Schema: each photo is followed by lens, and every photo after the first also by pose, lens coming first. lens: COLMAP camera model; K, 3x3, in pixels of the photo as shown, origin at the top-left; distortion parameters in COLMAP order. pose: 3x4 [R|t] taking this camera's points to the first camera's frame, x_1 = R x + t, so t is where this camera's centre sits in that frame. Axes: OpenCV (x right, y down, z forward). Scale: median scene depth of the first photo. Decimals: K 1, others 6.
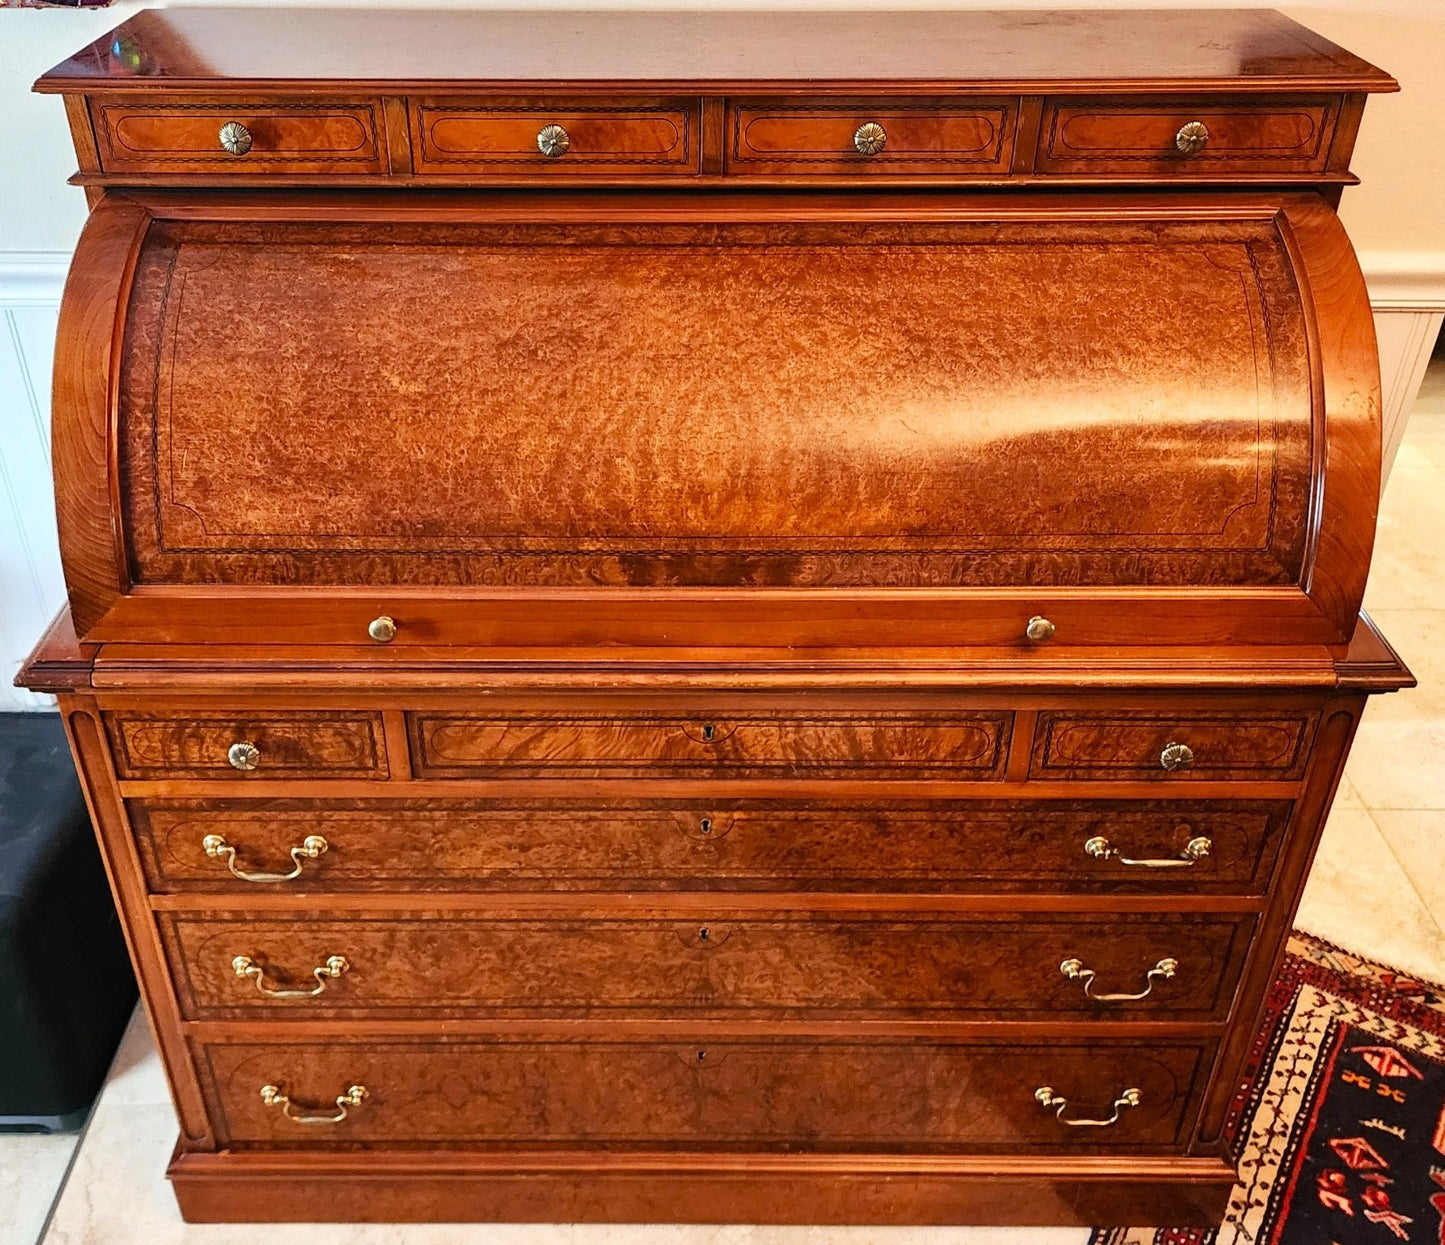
lens RADIAL K [[1464.2, 0, 670.8], [0, 1464.2, 714.6], [0, 0, 1]] dist [0.091379, -0.143859]
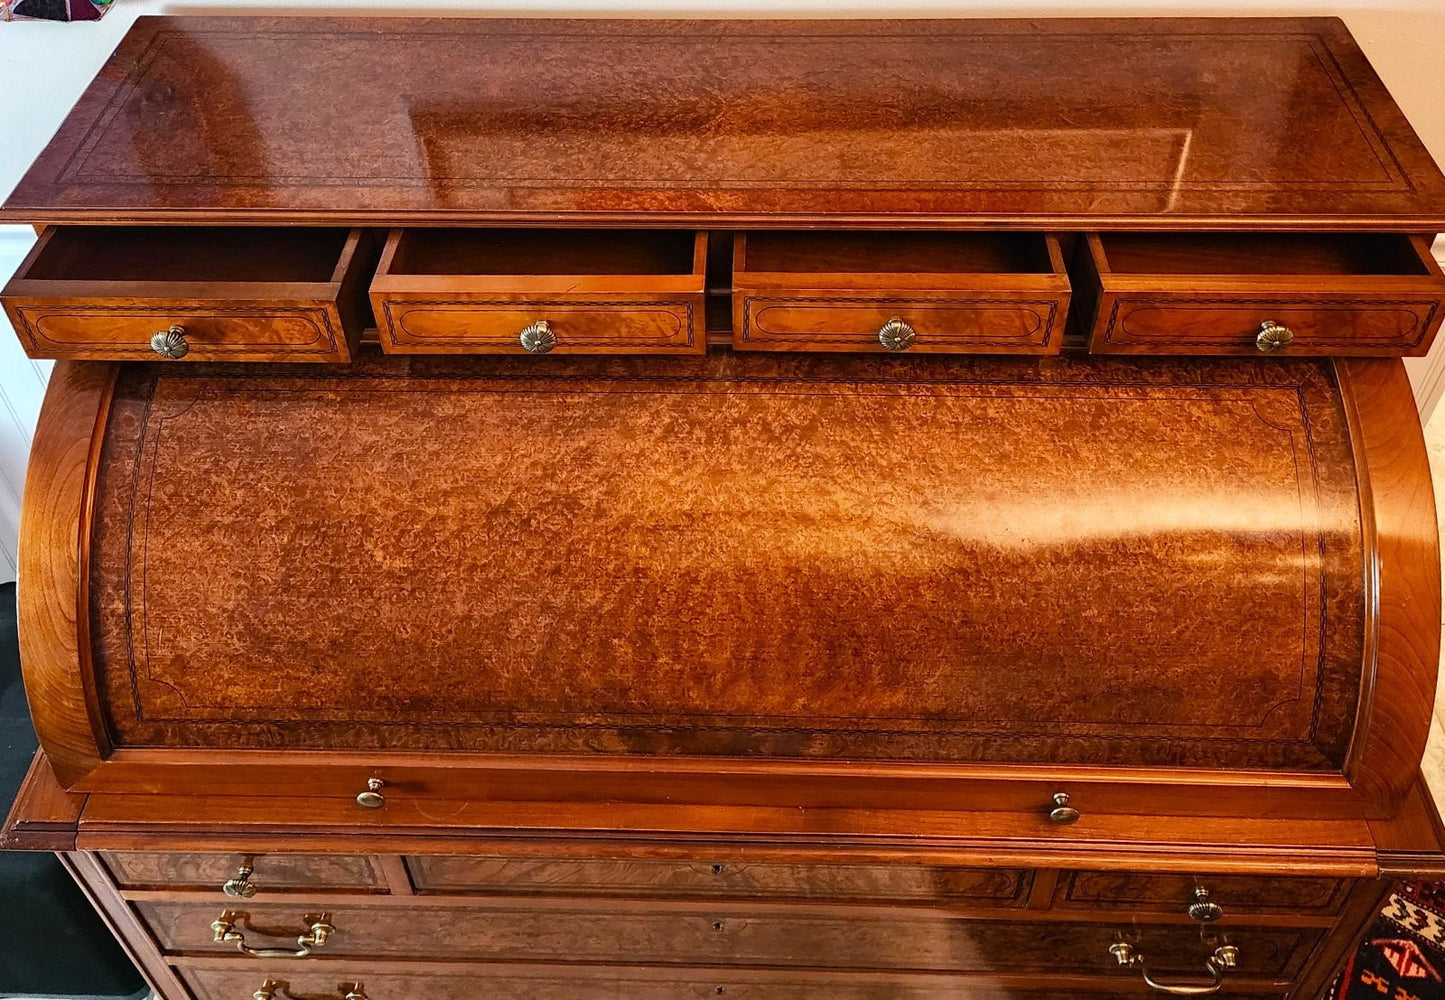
lens RADIAL K [[1311.5, 0, 722.3], [0, 1311.5, 271.7], [0, 0, 1]] dist [0.048532, -0.047382]
pose [[0.999558, 0.005301, -0.029254, 0.054566], [-0.002562, 0.995674, 0.092879, -0.474303], [0.029620, -0.092763, 0.995248, 0.181588]]
